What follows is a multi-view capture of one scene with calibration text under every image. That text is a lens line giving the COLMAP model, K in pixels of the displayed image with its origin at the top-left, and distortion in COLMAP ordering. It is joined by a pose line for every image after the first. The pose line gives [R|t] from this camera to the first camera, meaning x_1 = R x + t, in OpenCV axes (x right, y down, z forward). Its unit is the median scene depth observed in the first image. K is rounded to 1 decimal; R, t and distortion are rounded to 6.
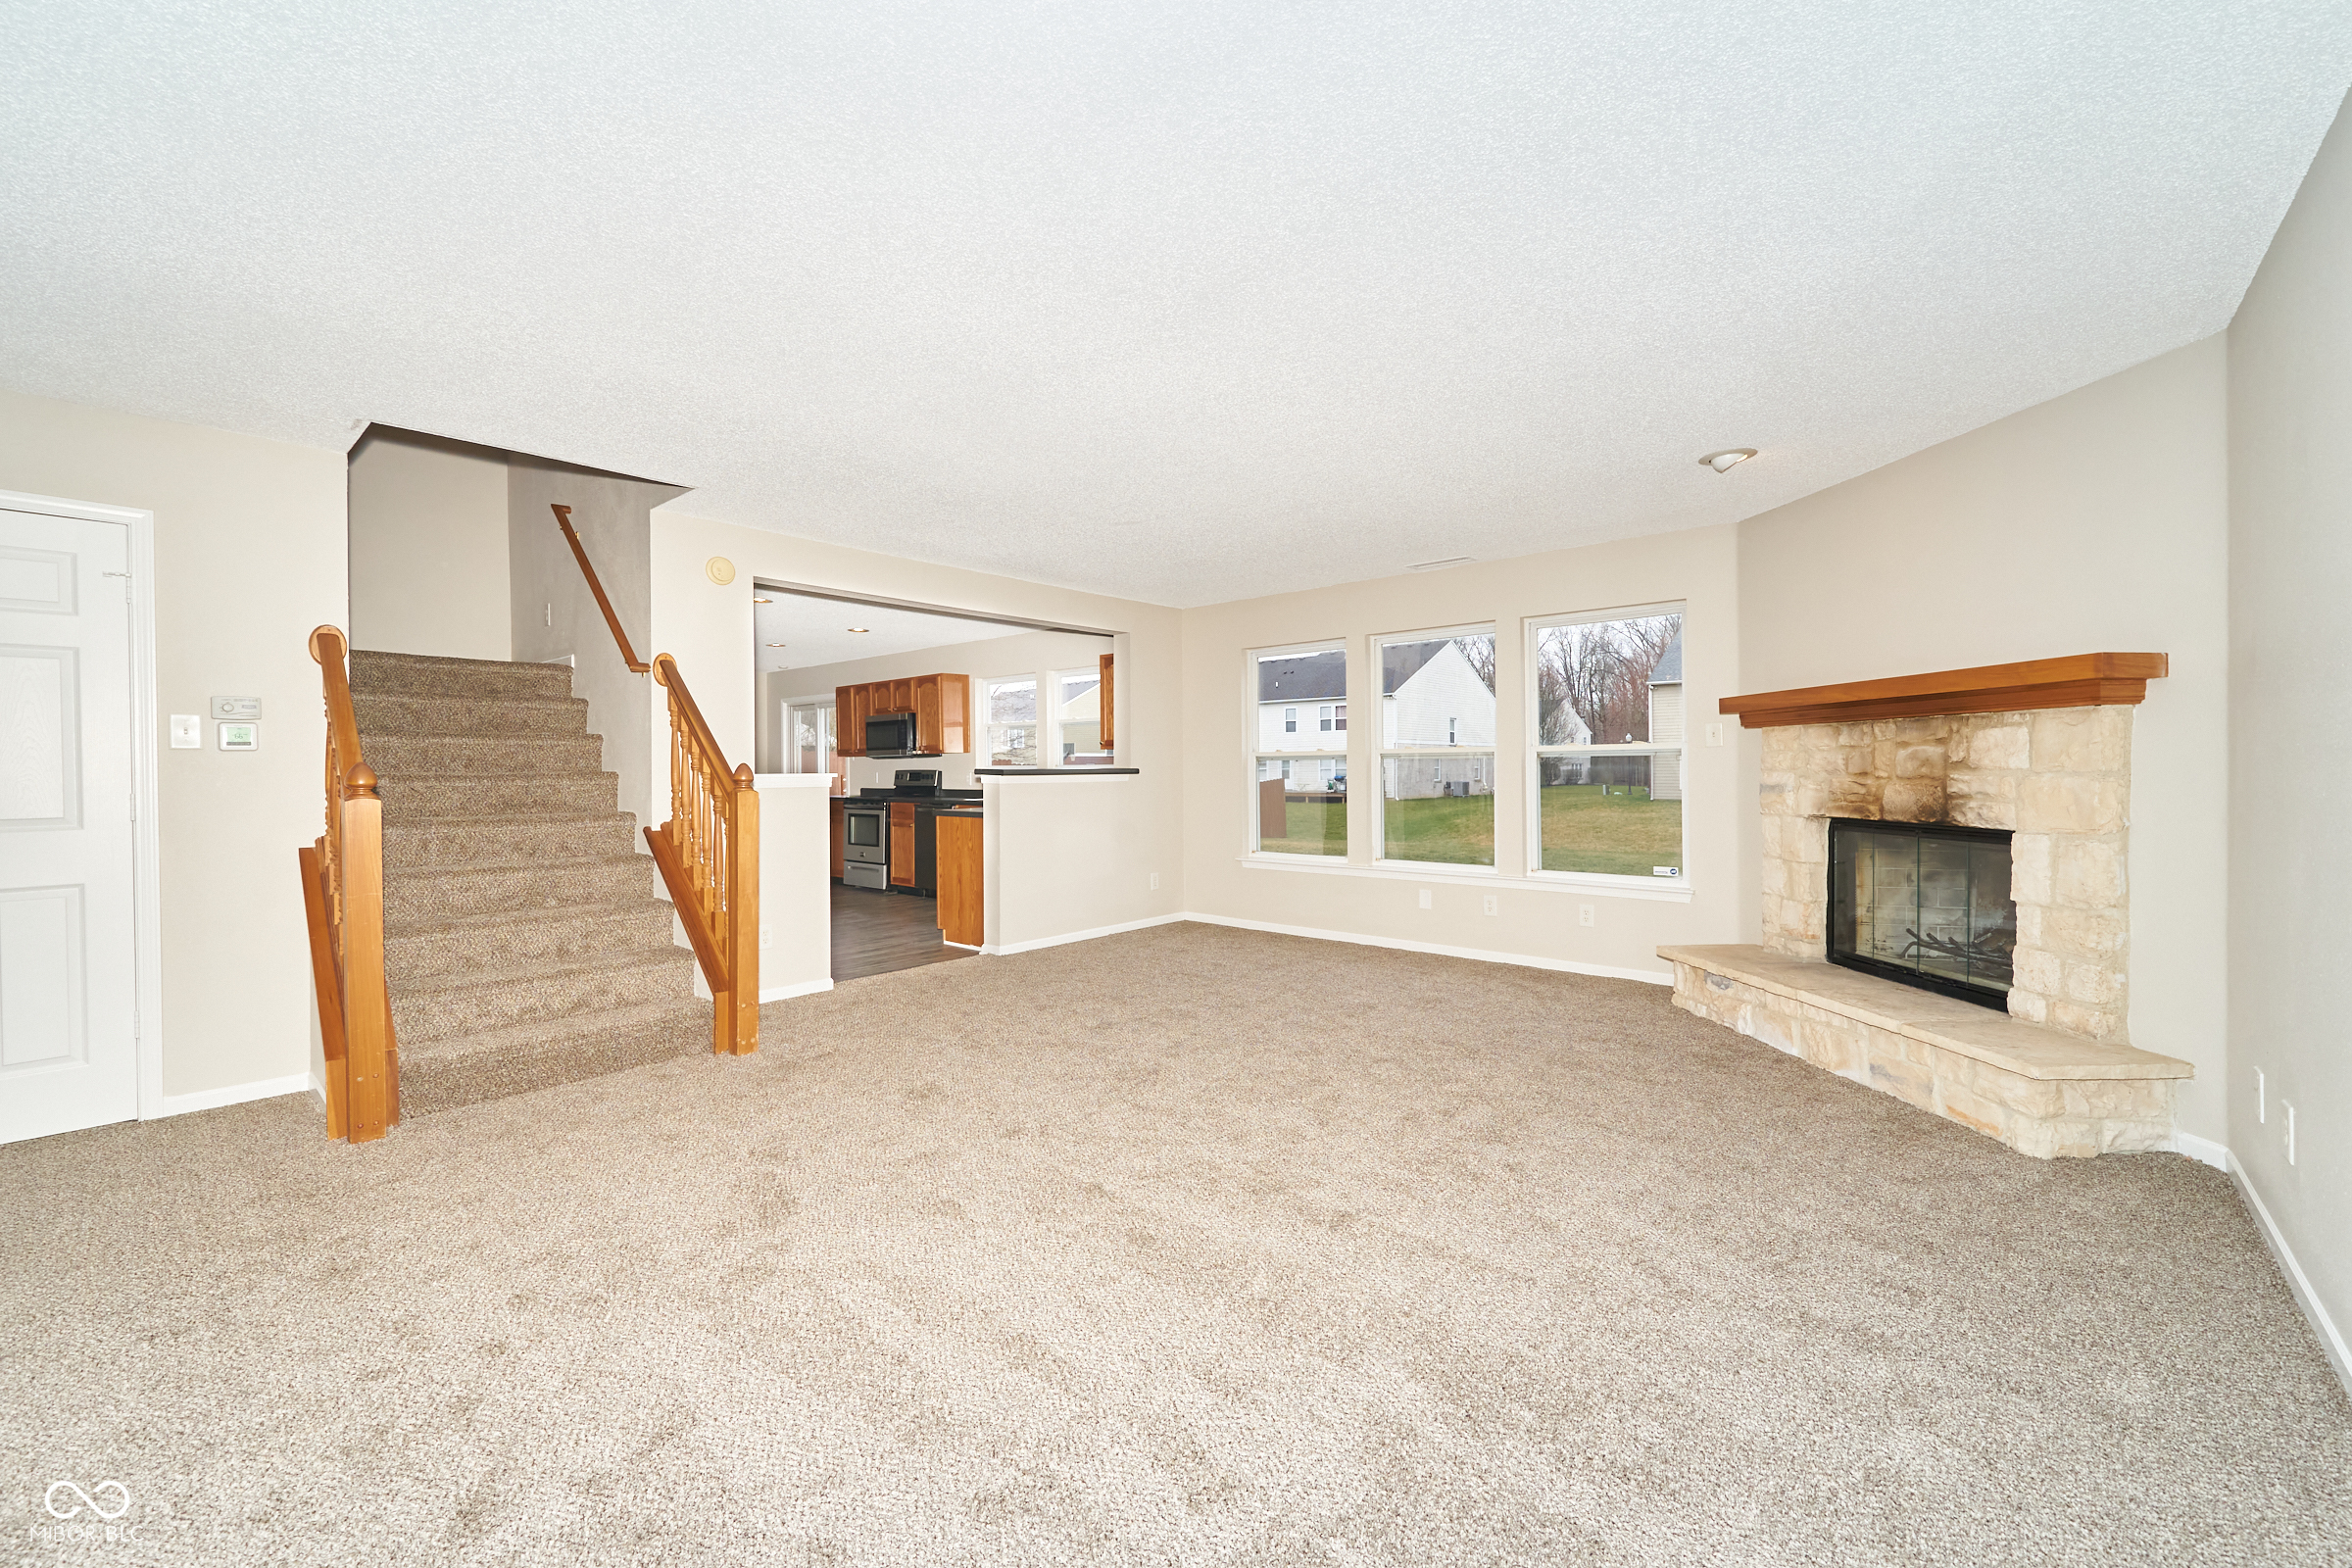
lens RADIAL K [[954.3, 0, 1183.2], [0, 954.3, 775.1], [0, 0, 1]] dist [0.007438, -0.002640]
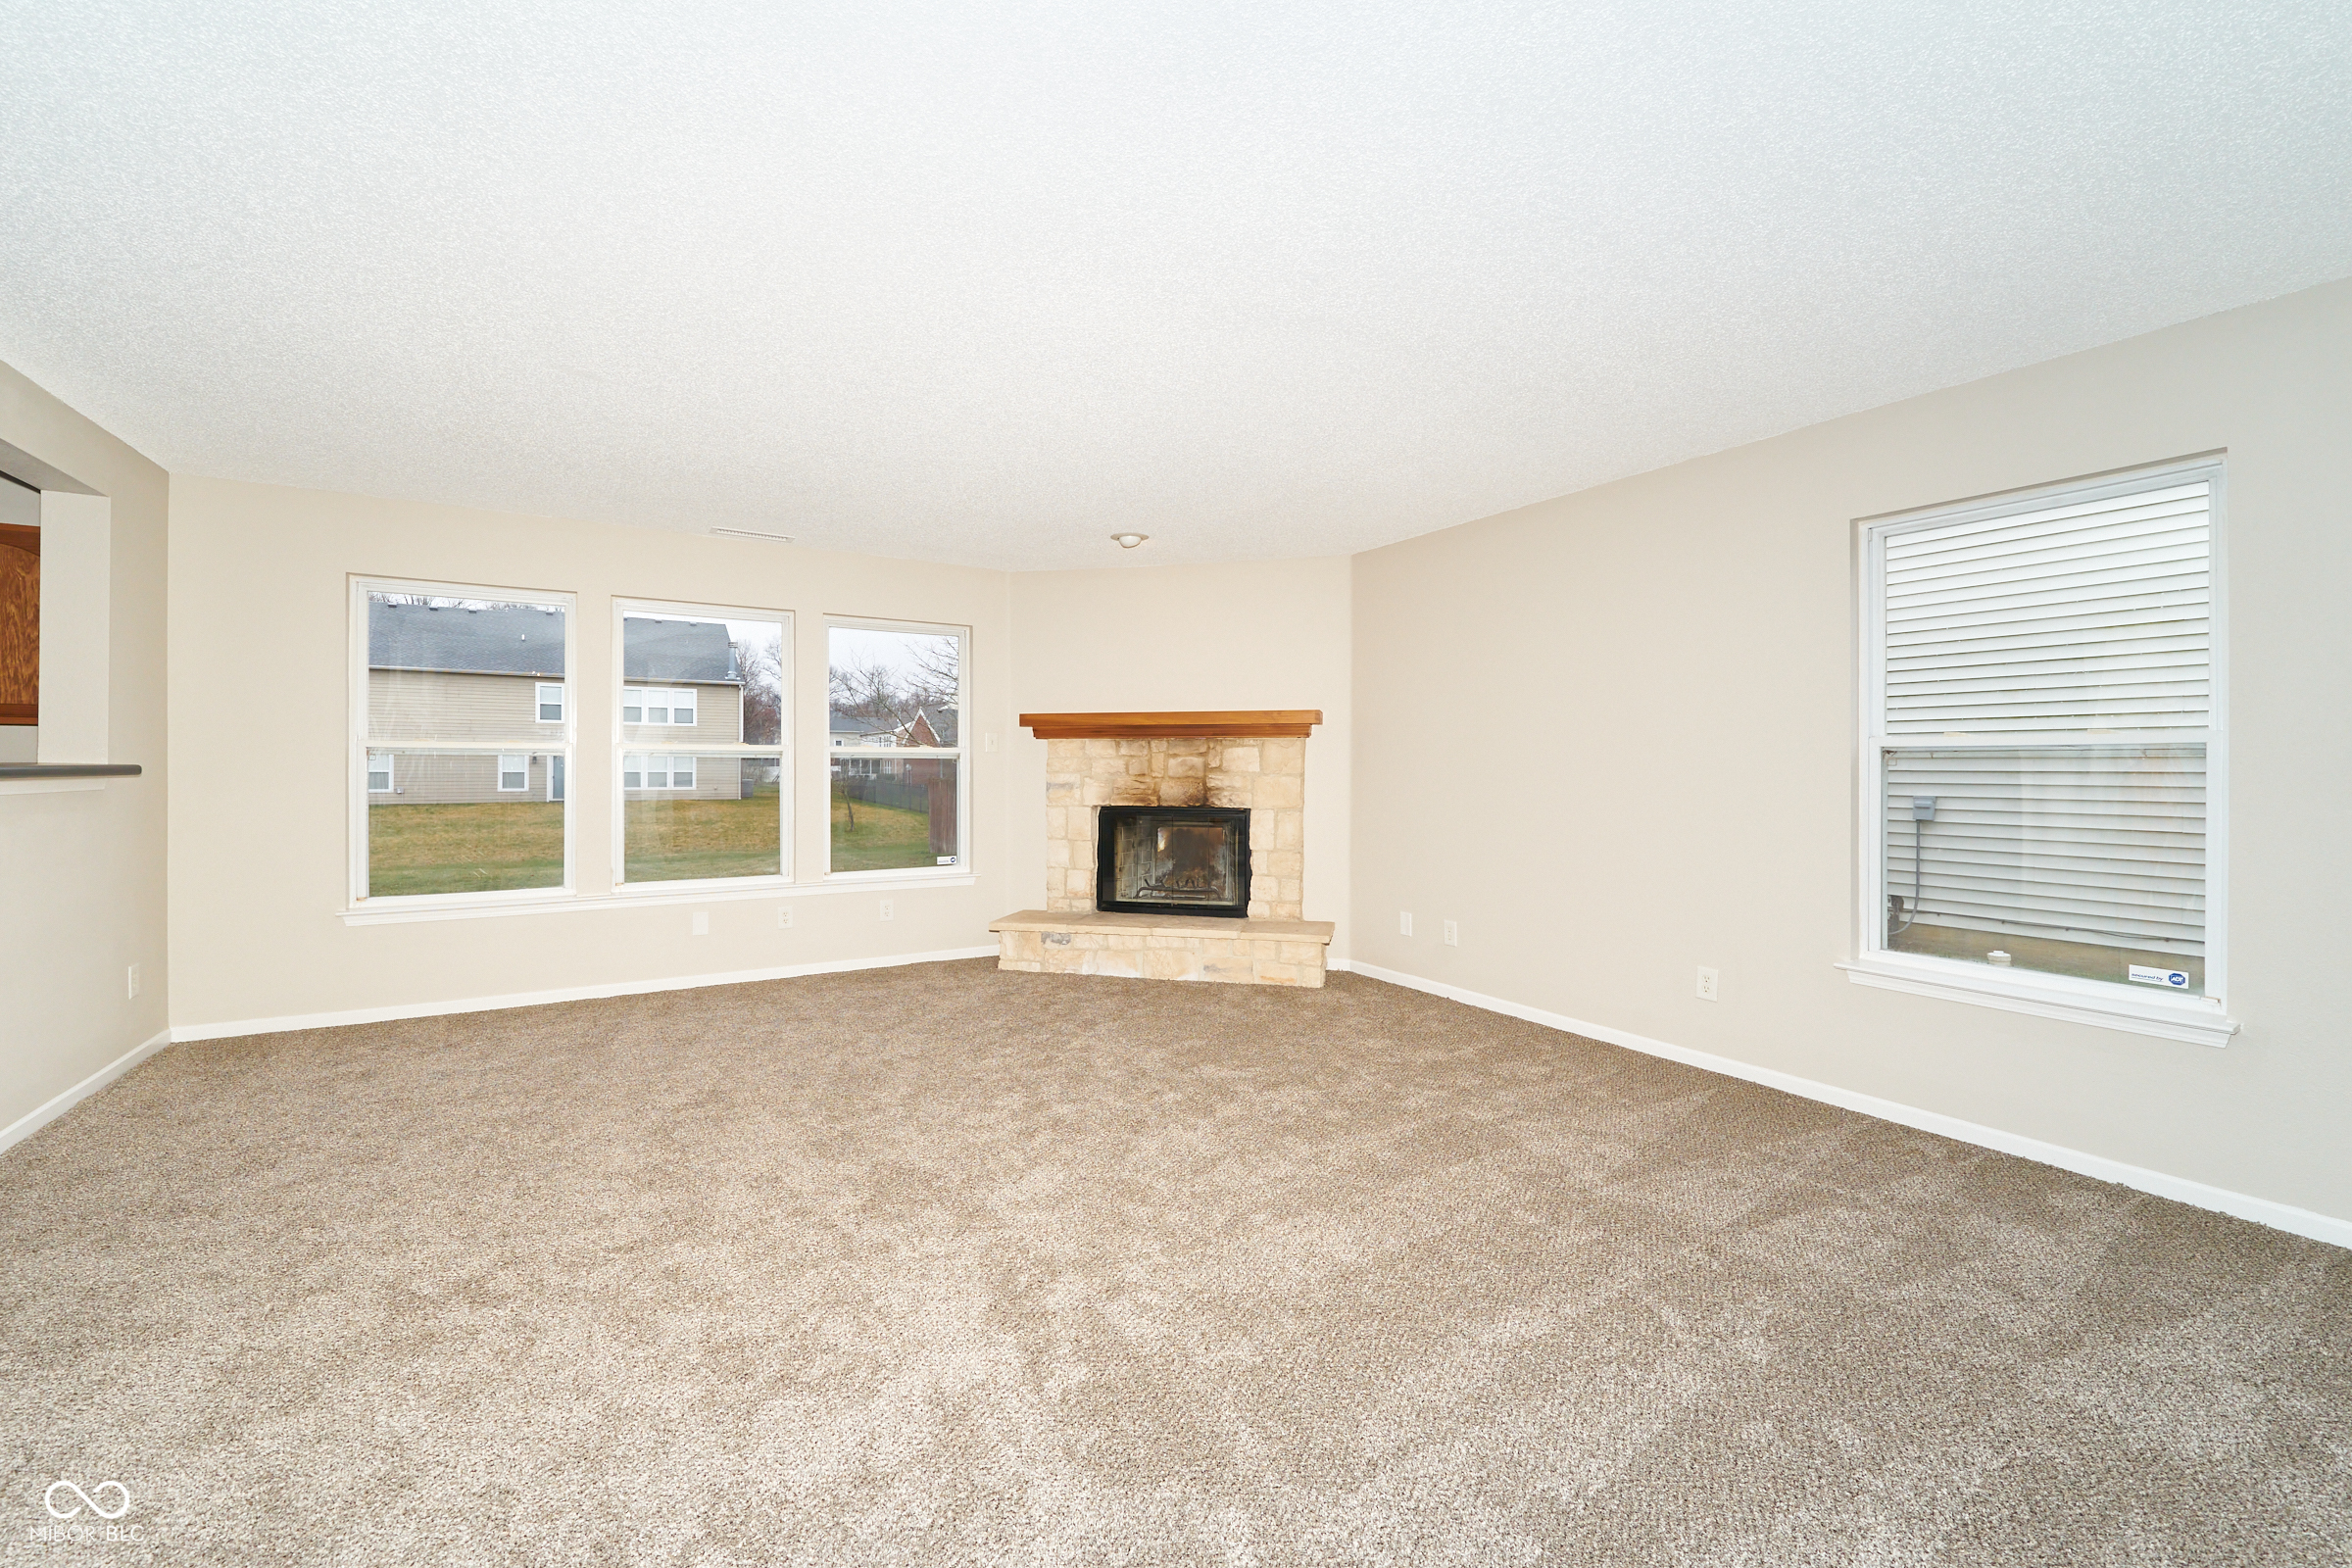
lens RADIAL K [[954.3, 0, 1178.8], [0, 954.3, 769.4], [0, 0, 1]] dist [0.007438, -0.002640]
pose [[0.307412, 0.000066, 0.951577, -0.663579], [0.002420, 0.999997, -0.000851, -0.008513], [-0.951574, 0.002564, 0.307411, 0.515591]]
